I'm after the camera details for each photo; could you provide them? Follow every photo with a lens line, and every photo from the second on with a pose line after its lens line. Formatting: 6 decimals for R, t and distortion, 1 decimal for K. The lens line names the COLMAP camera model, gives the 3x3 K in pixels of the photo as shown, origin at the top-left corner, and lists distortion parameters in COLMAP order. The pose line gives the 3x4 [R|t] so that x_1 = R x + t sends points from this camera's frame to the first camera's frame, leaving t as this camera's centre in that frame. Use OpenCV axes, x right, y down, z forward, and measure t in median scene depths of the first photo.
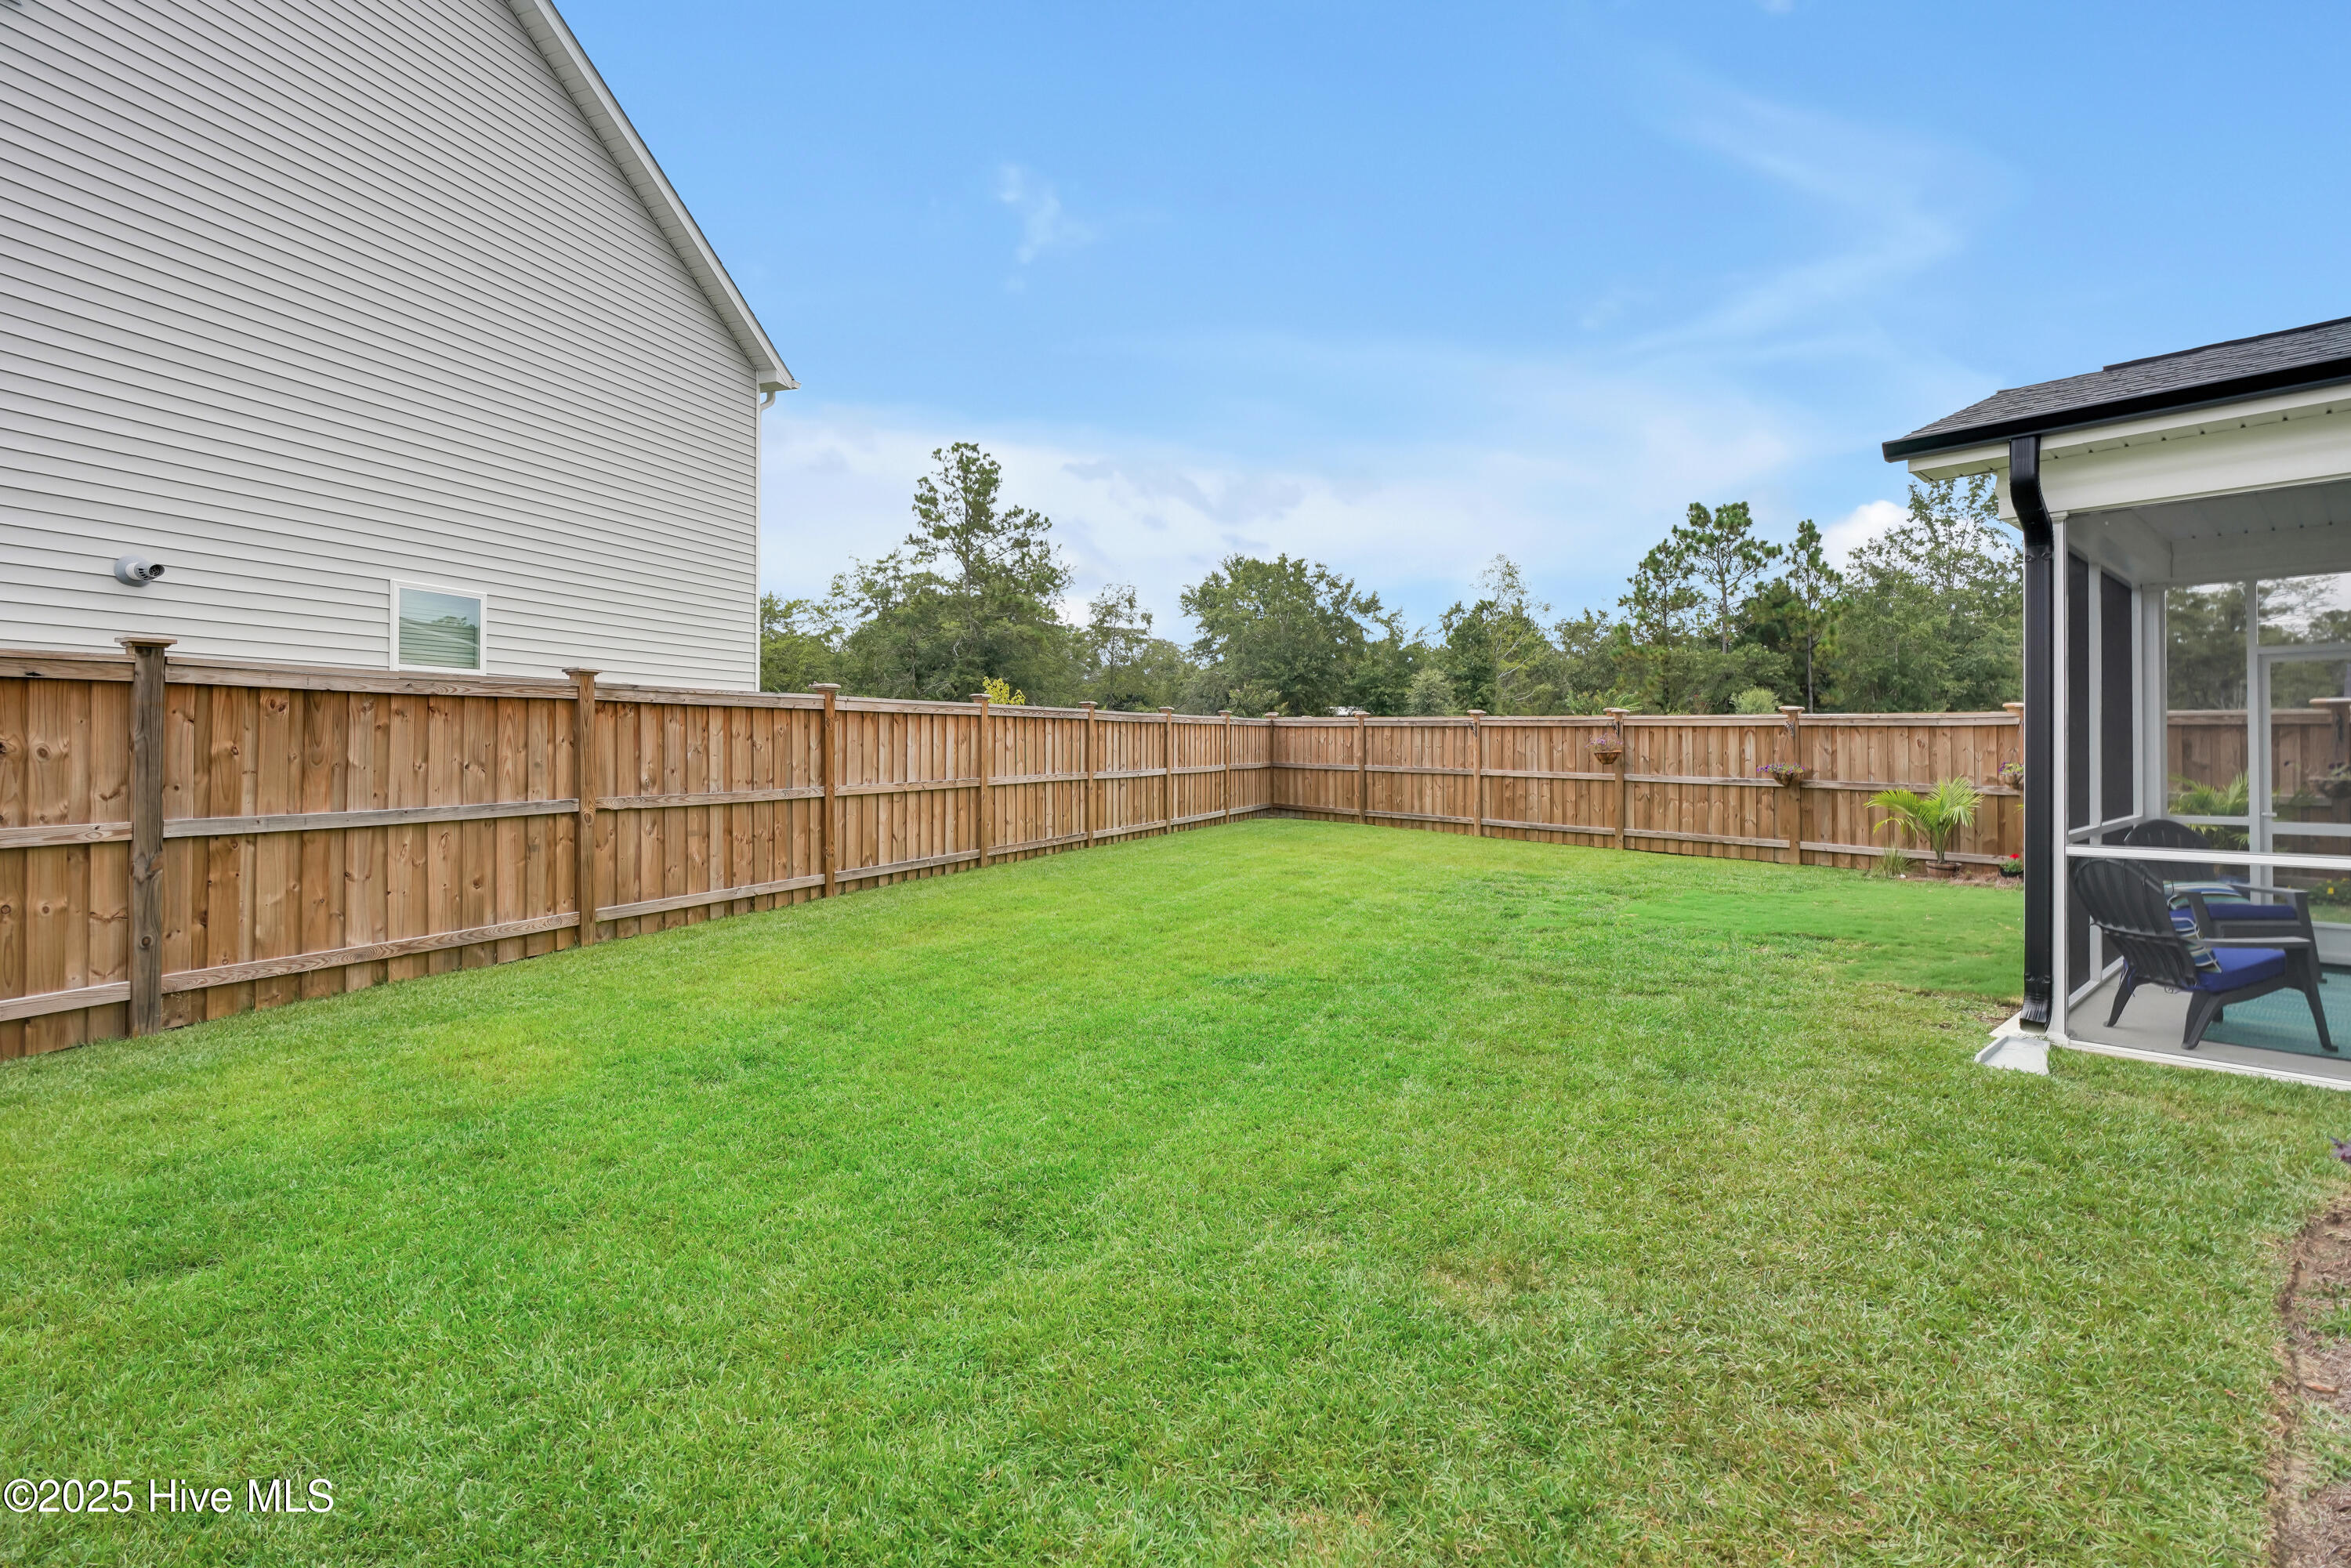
lens RADIAL K [[1091.3, 0, 1166.5], [0, 1091.3, 743.0], [0, 0, 1]] dist [-0.012943, 0.006509]
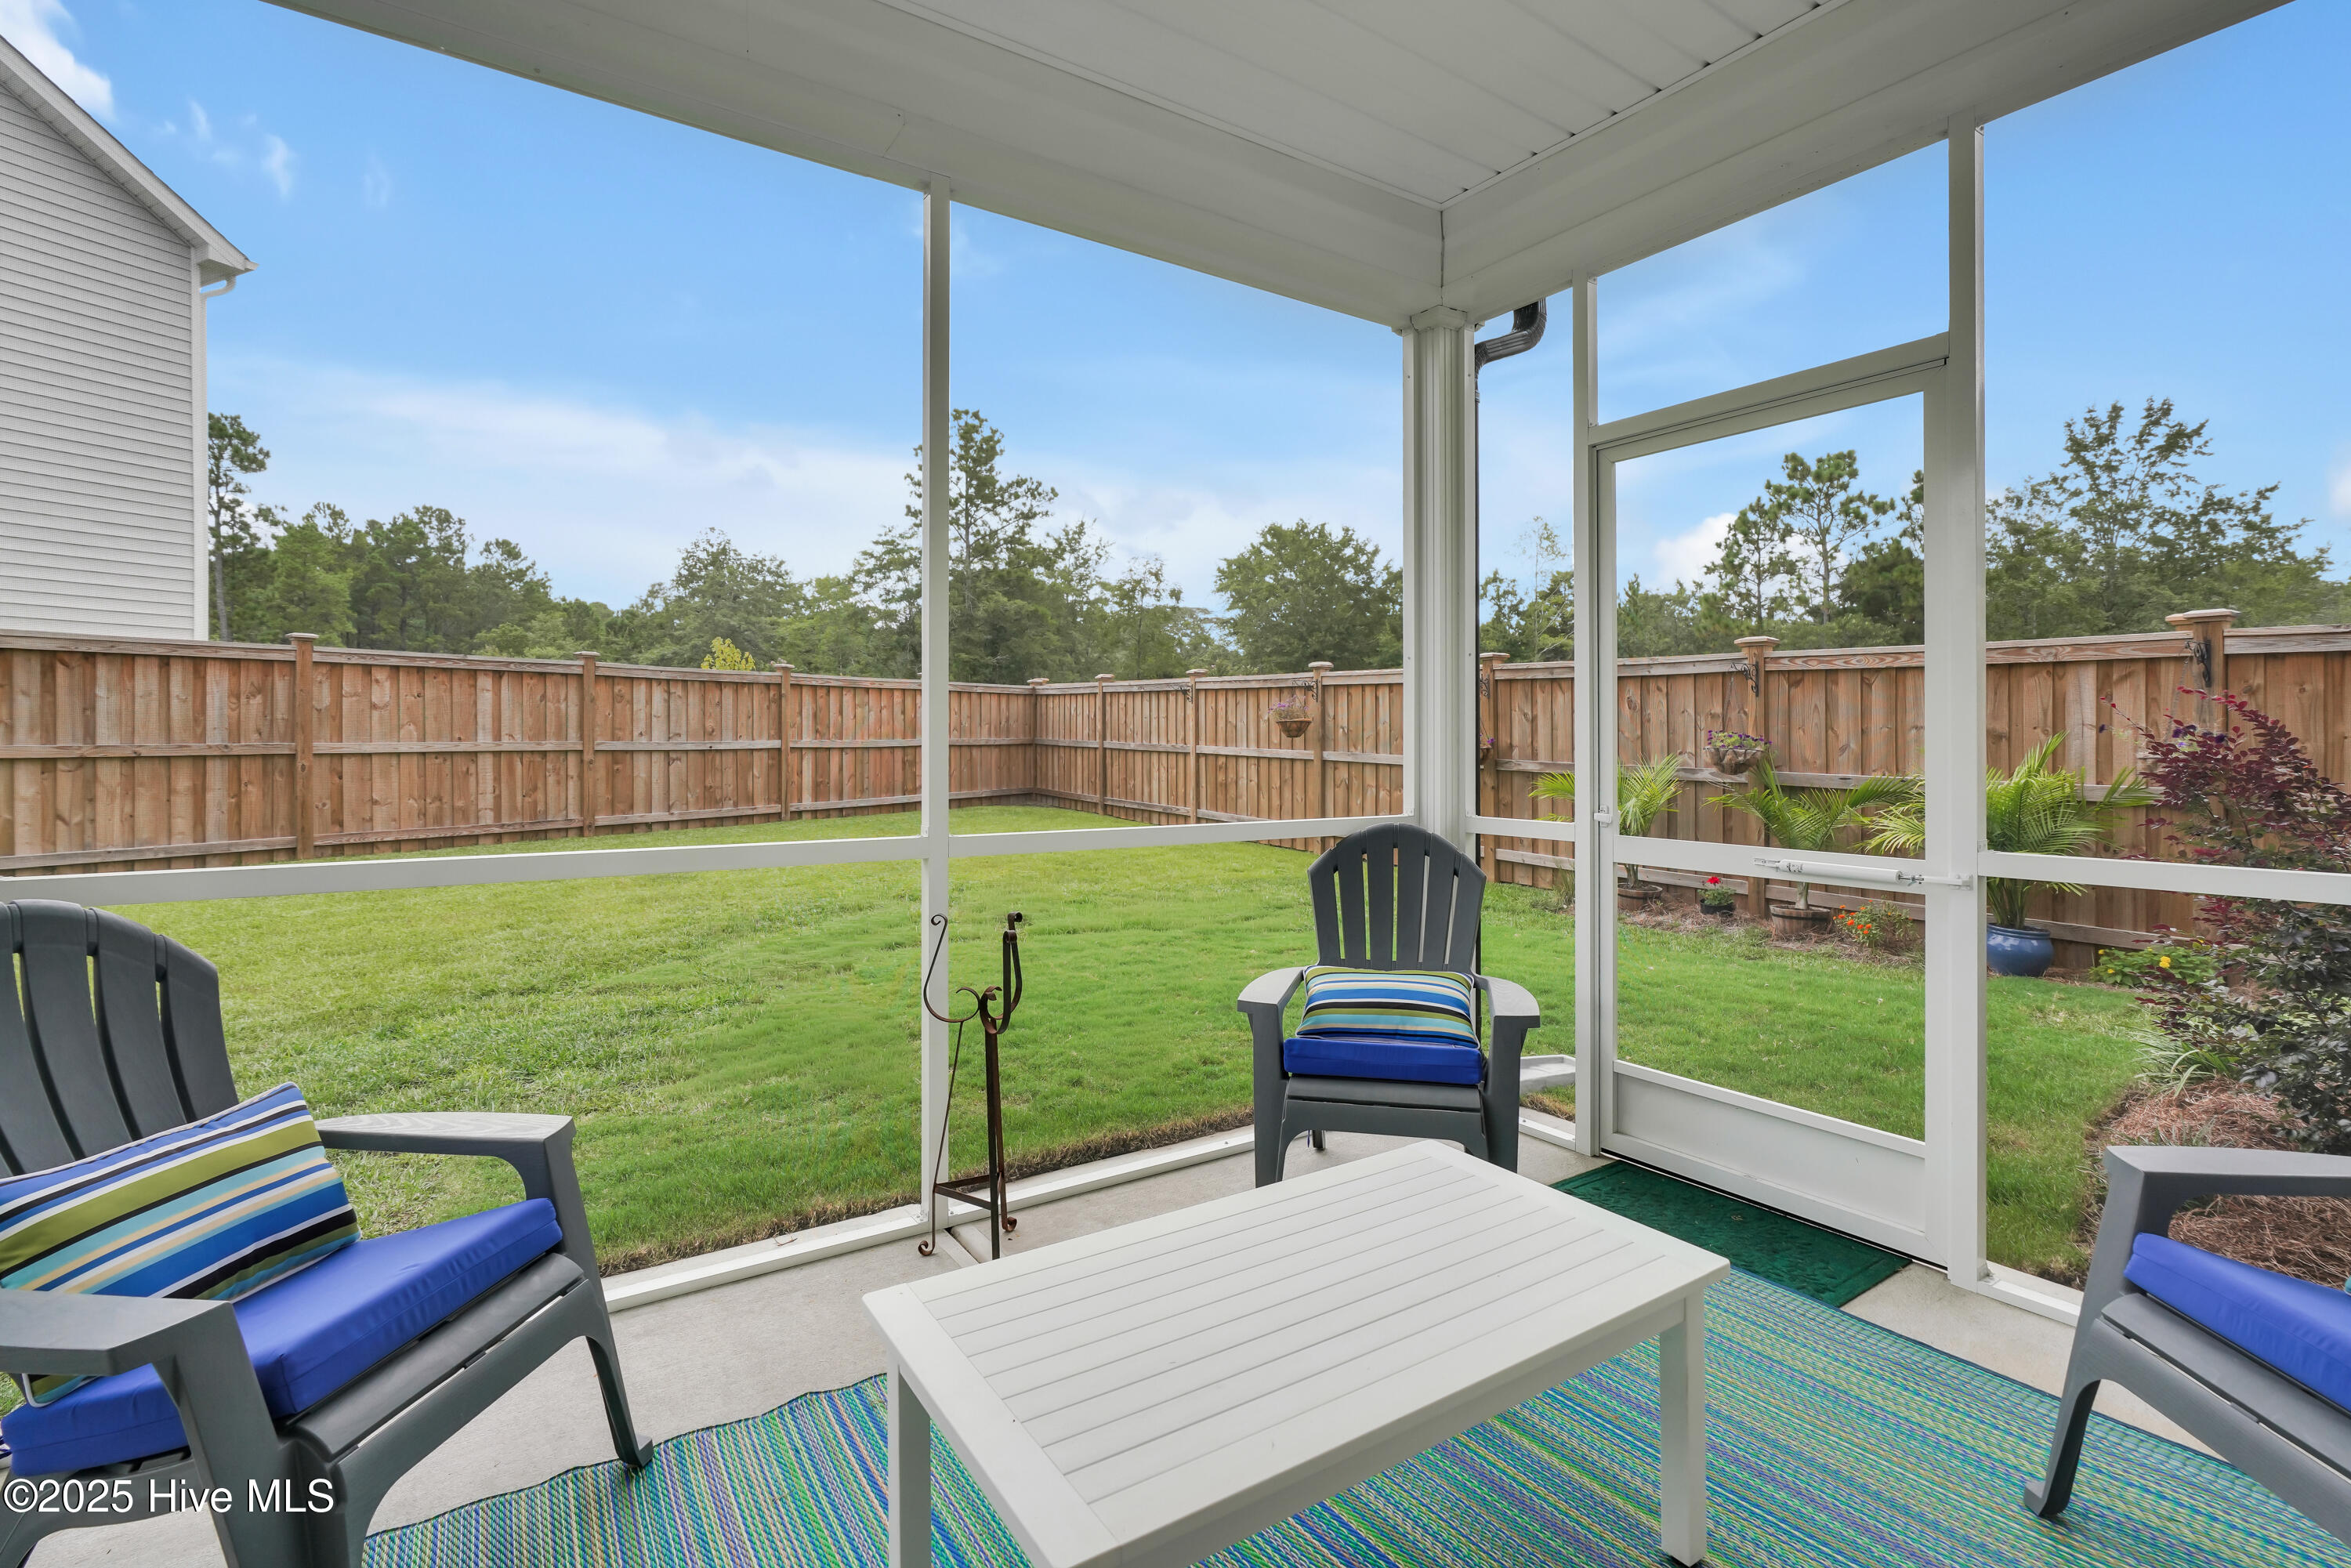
lens RADIAL K [[1091.3, 0, 1168.5], [0, 1091.3, 747.7], [0, 0, 1]] dist [-0.012943, 0.006509]
pose [[0.990728, 0.008103, -0.135615, 0.374765], [-0.006045, 0.999860, 0.015583, 0.013773], [0.135722, -0.014619, 0.990639, 0.228499]]
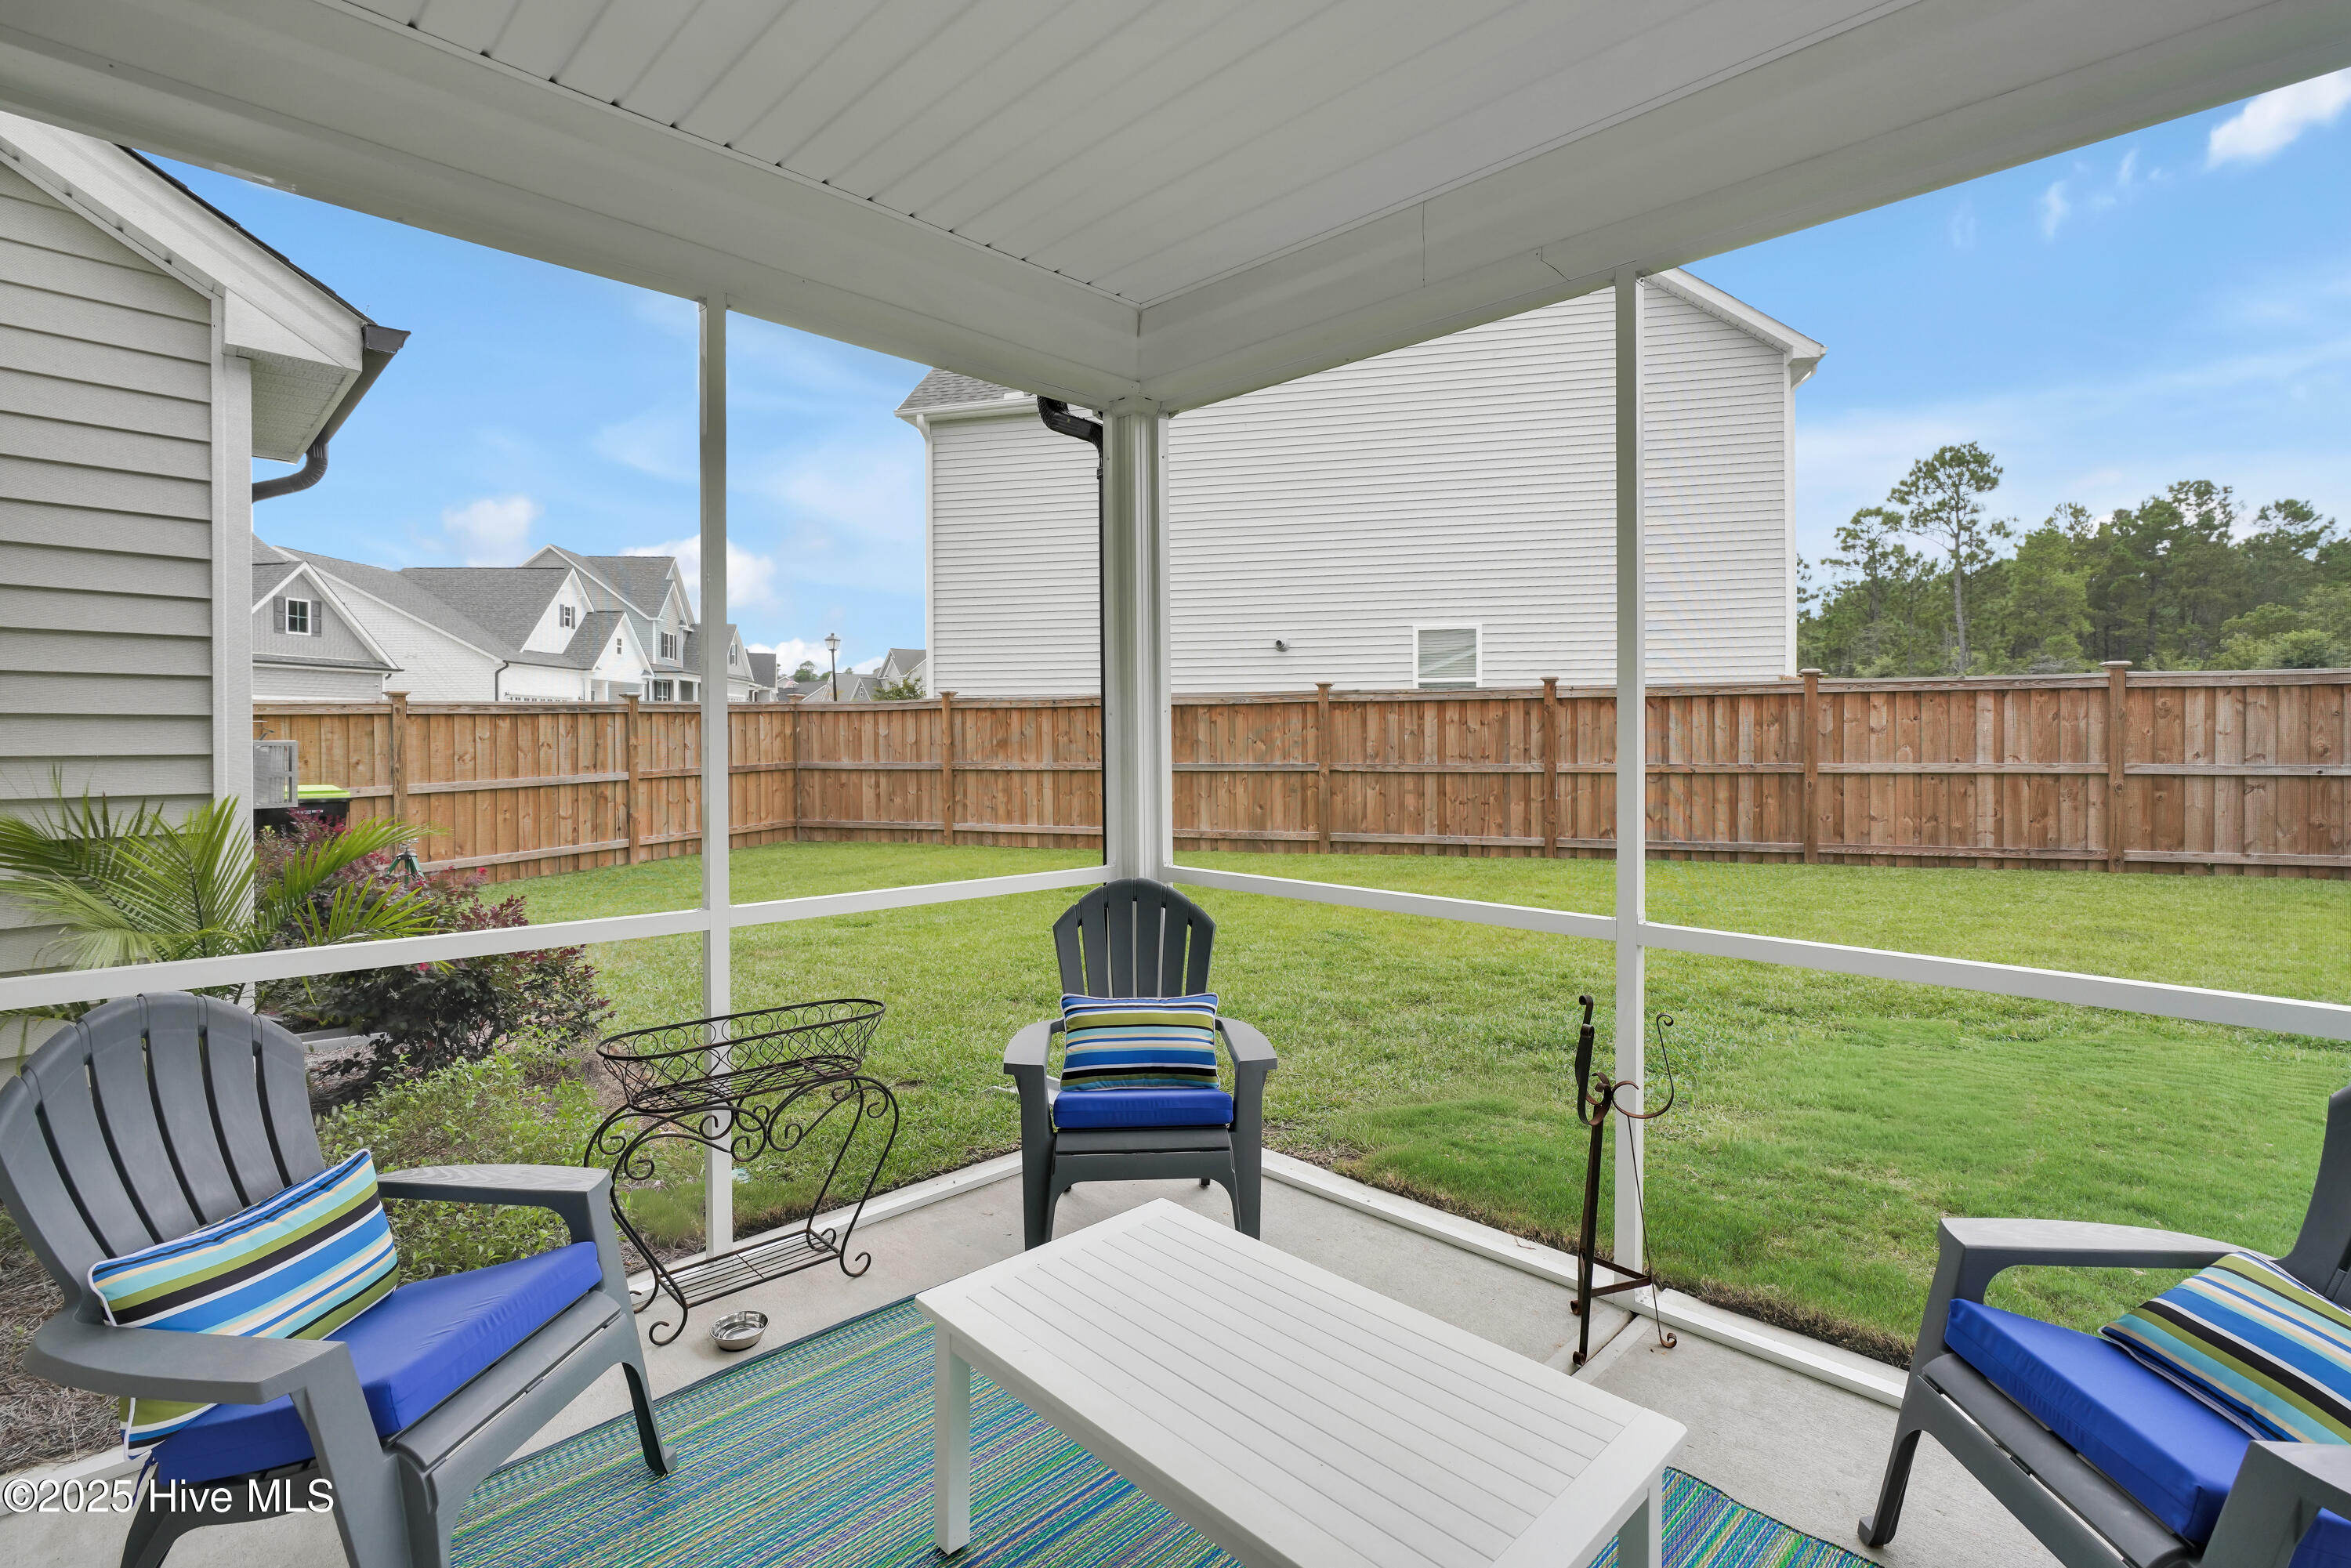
lens RADIAL K [[1091.3, 0, 1197.6], [0, 1091.3, 749.4], [0, 0, 1]] dist [-0.012943, 0.006509]
pose [[0.078442, 0.015312, -0.996801, 0.471077], [0.008782, 0.999833, 0.016049, 0.001397], [0.996880, -0.010012, 0.078294, 0.302534]]
